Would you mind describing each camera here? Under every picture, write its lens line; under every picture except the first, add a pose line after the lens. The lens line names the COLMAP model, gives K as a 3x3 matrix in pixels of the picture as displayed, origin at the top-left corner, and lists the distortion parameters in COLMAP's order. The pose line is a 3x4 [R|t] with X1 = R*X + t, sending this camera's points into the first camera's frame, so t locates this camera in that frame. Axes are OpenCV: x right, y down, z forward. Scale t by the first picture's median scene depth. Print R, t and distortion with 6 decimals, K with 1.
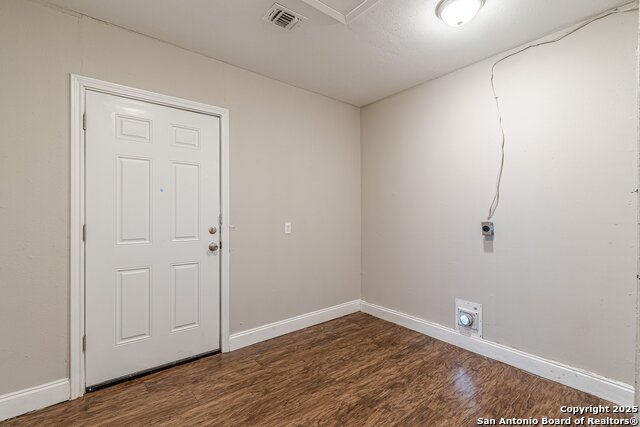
lens RADIAL K [[285.0, 0, 319.1], [0, 285.0, 214.2], [0, 0, 1]] dist [0.000607, -0.000322]
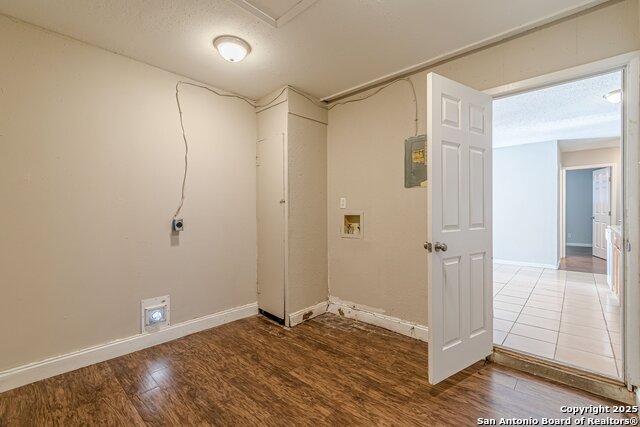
lens RADIAL K [[285.0, 0, 319.2], [0, 285.0, 213.0], [0, 0, 1]] dist [0.000607, -0.000322]
pose [[-0.148571, 0.000918, 0.988901, -0.589392], [-0.000458, 0.999999, -0.000997, 0.004214], [-0.988902, -0.000601, -0.148571, 0.590710]]
